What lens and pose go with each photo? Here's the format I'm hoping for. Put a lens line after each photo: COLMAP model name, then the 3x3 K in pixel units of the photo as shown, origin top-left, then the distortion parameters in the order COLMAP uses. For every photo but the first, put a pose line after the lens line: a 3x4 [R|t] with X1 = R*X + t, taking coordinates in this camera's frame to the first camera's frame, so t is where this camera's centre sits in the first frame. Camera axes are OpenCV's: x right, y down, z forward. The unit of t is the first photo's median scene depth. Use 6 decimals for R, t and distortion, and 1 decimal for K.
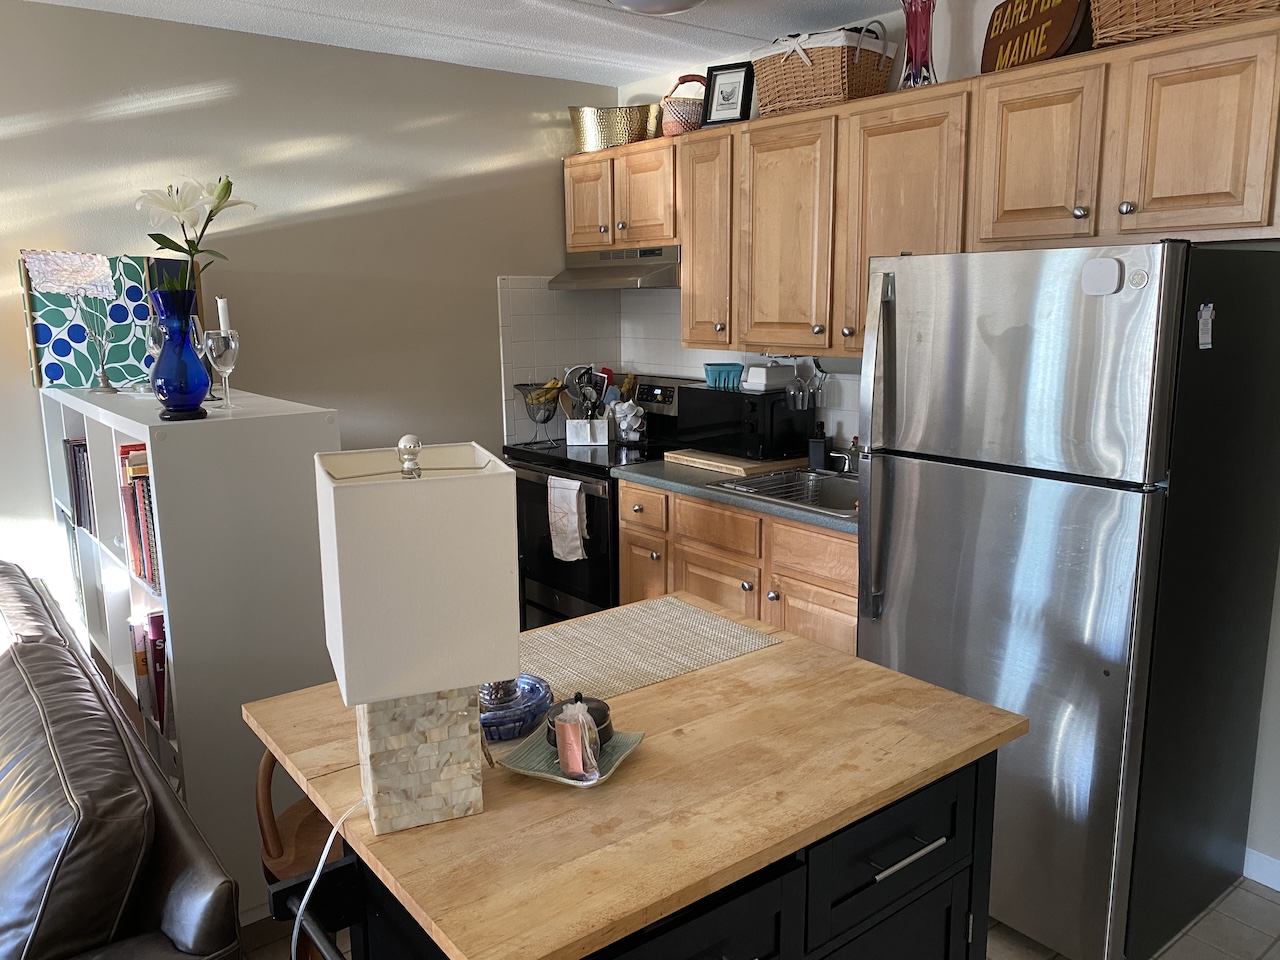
lens RADIAL K [[964.4, 0, 640.0], [0, 964.4, 480.0], [0, 0, 1]] dist [0.025459, -0.041818]
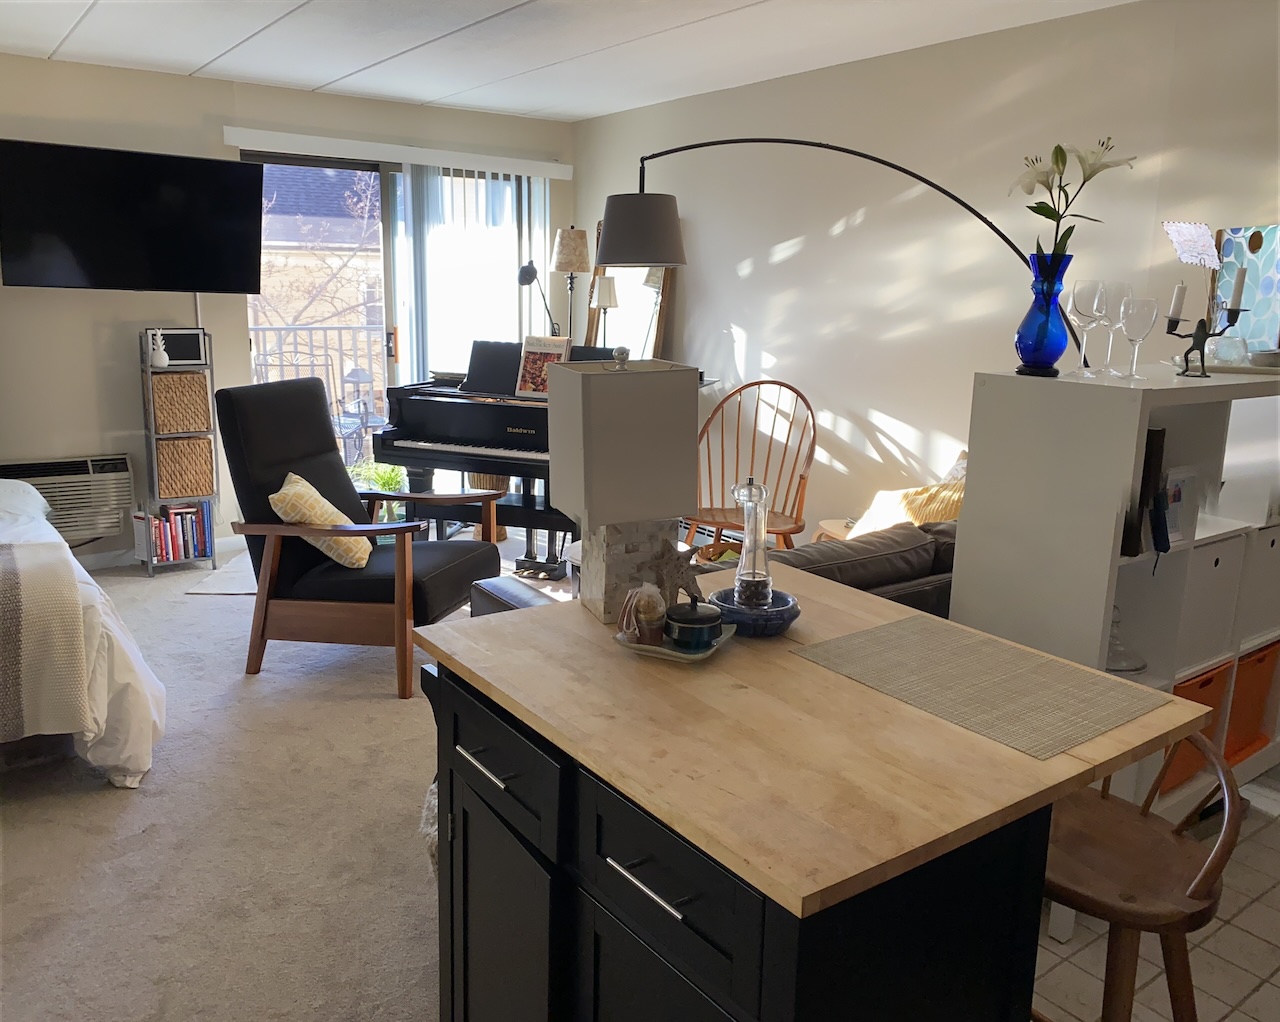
lens RADIAL K [[1020.4, 0, 638.0], [0, 1020.4, 481.1], [0, 0, 1]] dist [0.002517, 0.005445]
pose [[-0.035194, 0.199884, -0.979187, 0.520028], [-0.209373, 0.956576, 0.202793, -0.065941], [0.977202, 0.212153, 0.008184, 0.429398]]
